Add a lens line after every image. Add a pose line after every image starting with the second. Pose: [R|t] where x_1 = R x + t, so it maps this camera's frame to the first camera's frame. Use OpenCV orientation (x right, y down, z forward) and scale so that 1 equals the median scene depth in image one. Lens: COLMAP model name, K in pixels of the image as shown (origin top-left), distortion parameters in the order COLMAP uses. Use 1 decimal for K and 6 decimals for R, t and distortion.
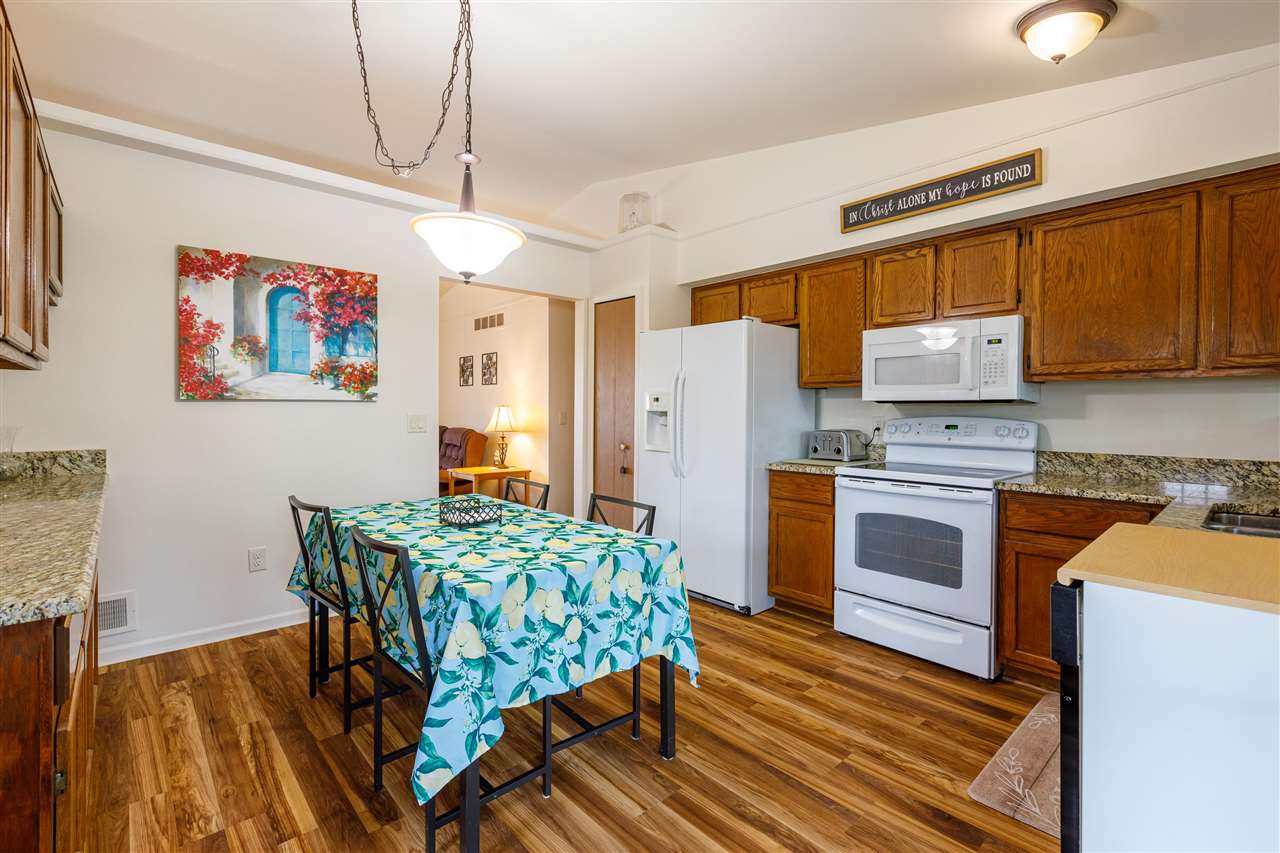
lens RADIAL K [[572.5, 0, 641.1], [0, 572.5, 422.8], [0, 0, 1]] dist [-0.001875, -0.000007]
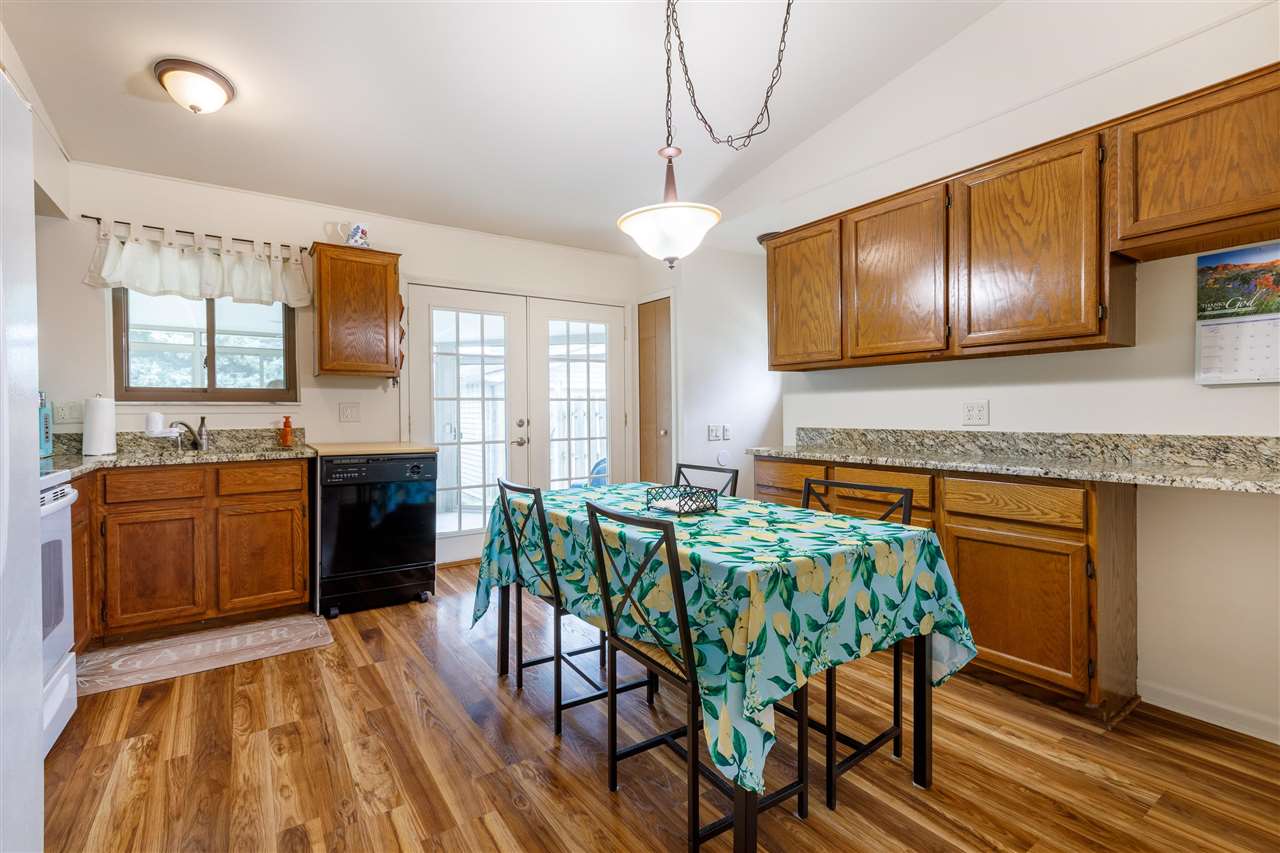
lens RADIAL K [[572.5, 0, 632.8], [0, 572.5, 417.5], [0, 0, 1]] dist [-0.001875, -0.000007]
pose [[-0.991271, 0.000198, 0.131841, -0.249052], [0.003165, 0.999746, 0.022296, 0.005401], [-0.131803, 0.022519, -0.991020, 1.370433]]
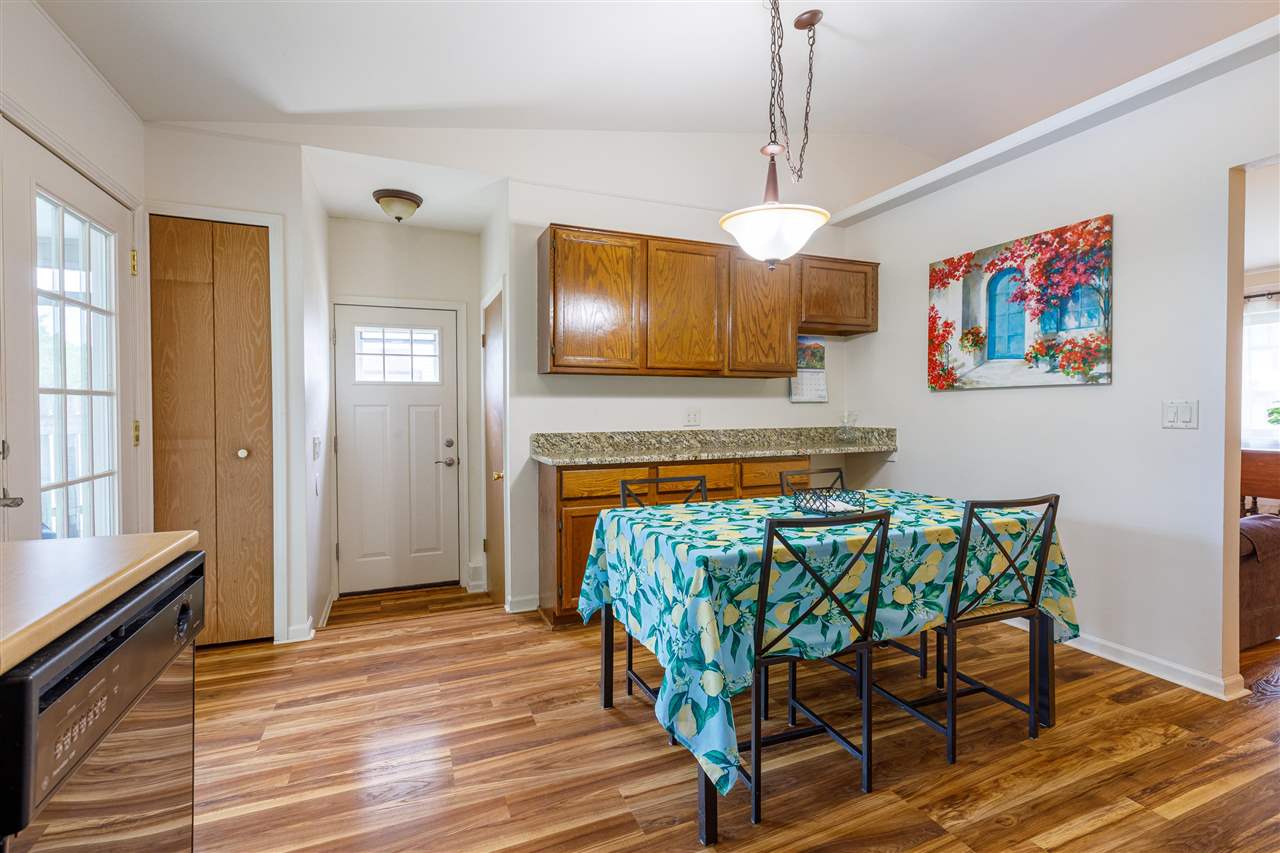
lens RADIAL K [[572.5, 0, 638.0], [0, 572.5, 414.1], [0, 0, 1]] dist [-0.001875, -0.000007]
pose [[-0.328693, 0.010414, -0.944379, 0.496092], [-0.011713, 0.999817, 0.015102, -0.002004], [0.944364, 0.016025, -0.328511, 0.738925]]
